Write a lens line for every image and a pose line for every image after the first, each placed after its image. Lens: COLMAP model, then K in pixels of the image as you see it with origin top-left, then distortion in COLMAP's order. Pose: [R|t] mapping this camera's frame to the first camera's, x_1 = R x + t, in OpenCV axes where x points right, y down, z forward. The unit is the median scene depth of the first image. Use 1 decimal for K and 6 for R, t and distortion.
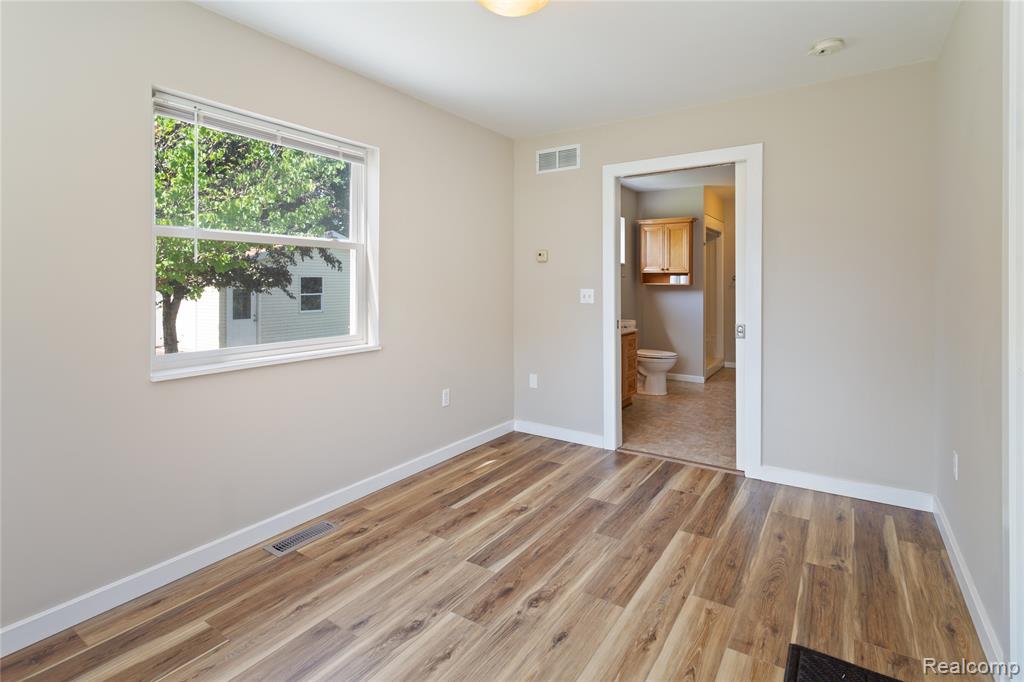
lens RADIAL K [[495.5, 0, 523.5], [0, 495.5, 289.8], [0, 0, 1]] dist [-0.002428, 0.002325]
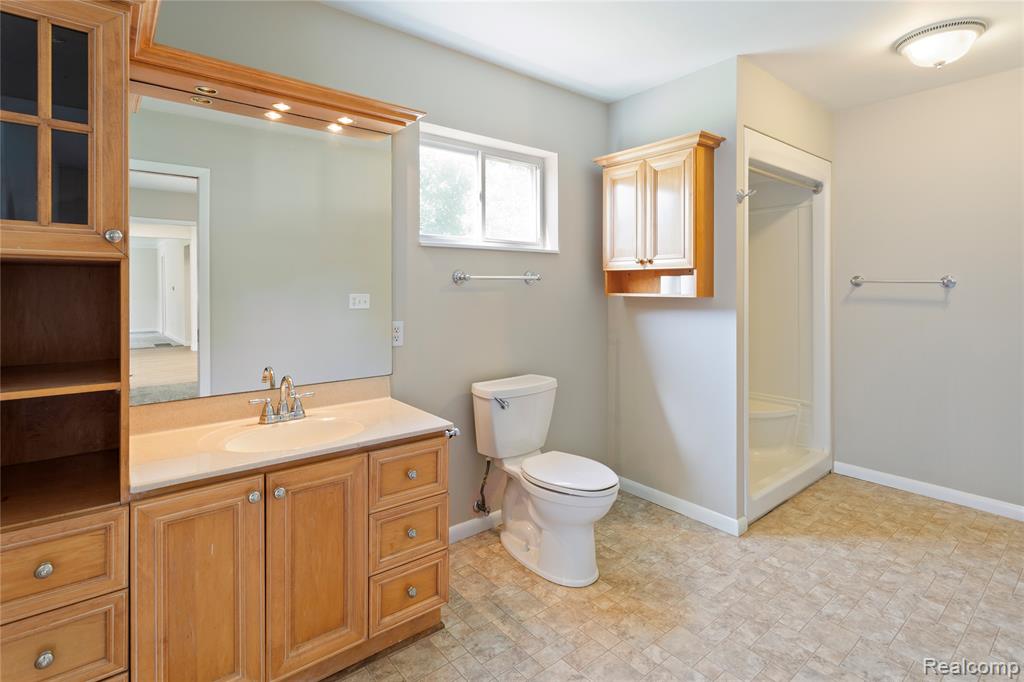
lens RADIAL K [[495.5, 0, 508.3], [0, 495.5, 291.5], [0, 0, 1]] dist [-0.002428, 0.002325]
pose [[0.948970, 0.004083, -0.315341, 0.307038], [-0.007360, 0.999931, -0.009202, -0.009926], [0.315282, 0.011053, 0.948934, 0.542496]]
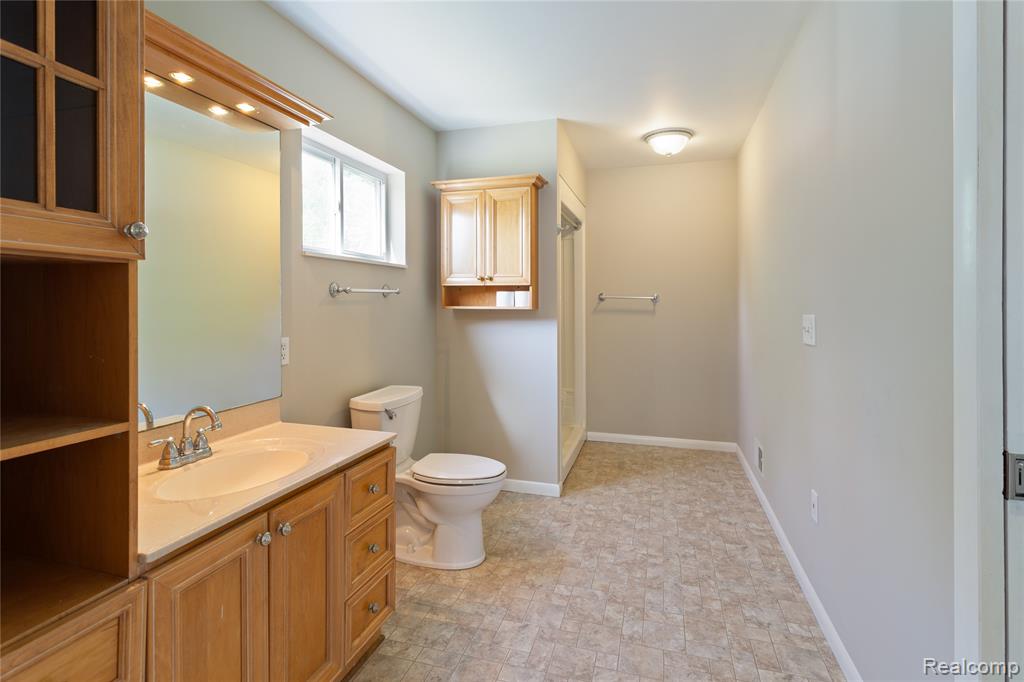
lens RADIAL K [[495.5, 0, 506.8], [0, 495.5, 306.2], [0, 0, 1]] dist [-0.002428, 0.002325]
pose [[0.963163, 0.000591, 0.268919, 0.169048], [0.002332, 0.999942, -0.010551, -0.007814], [-0.268909, 0.010790, 0.963105, 0.505180]]
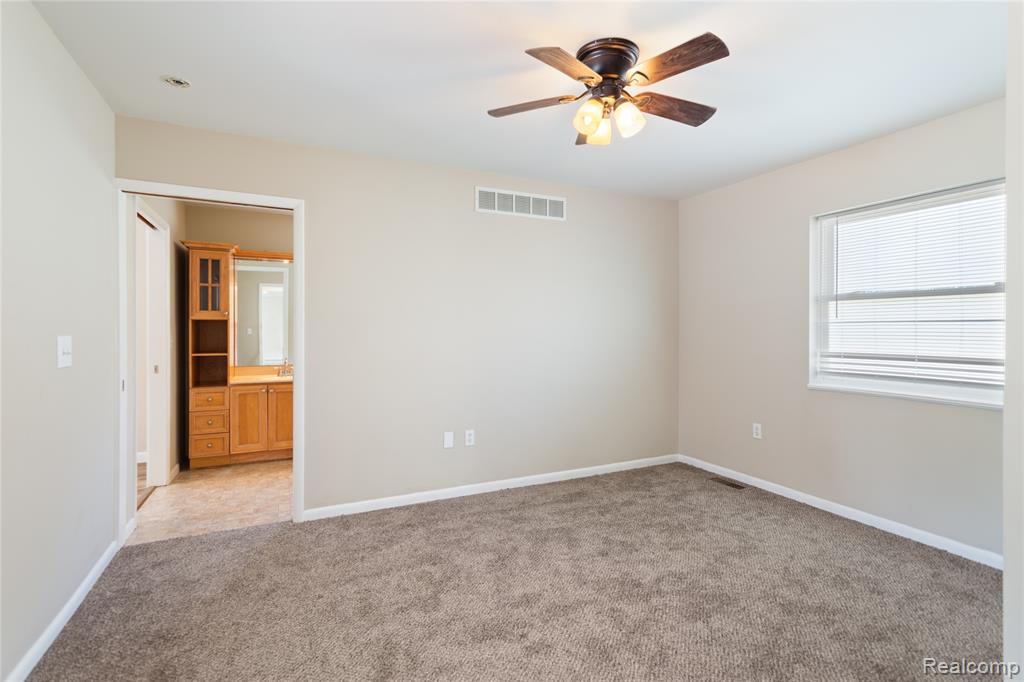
lens RADIAL K [[495.5, 0, 510.9], [0, 495.5, 330.9], [0, 0, 1]] dist [-0.002428, 0.002325]
pose [[0.859339, 0.007603, -0.511349, 0.816717], [-0.011678, 0.999920, -0.004758, -0.008693], [0.511272, 0.010060, 0.859360, 0.274950]]
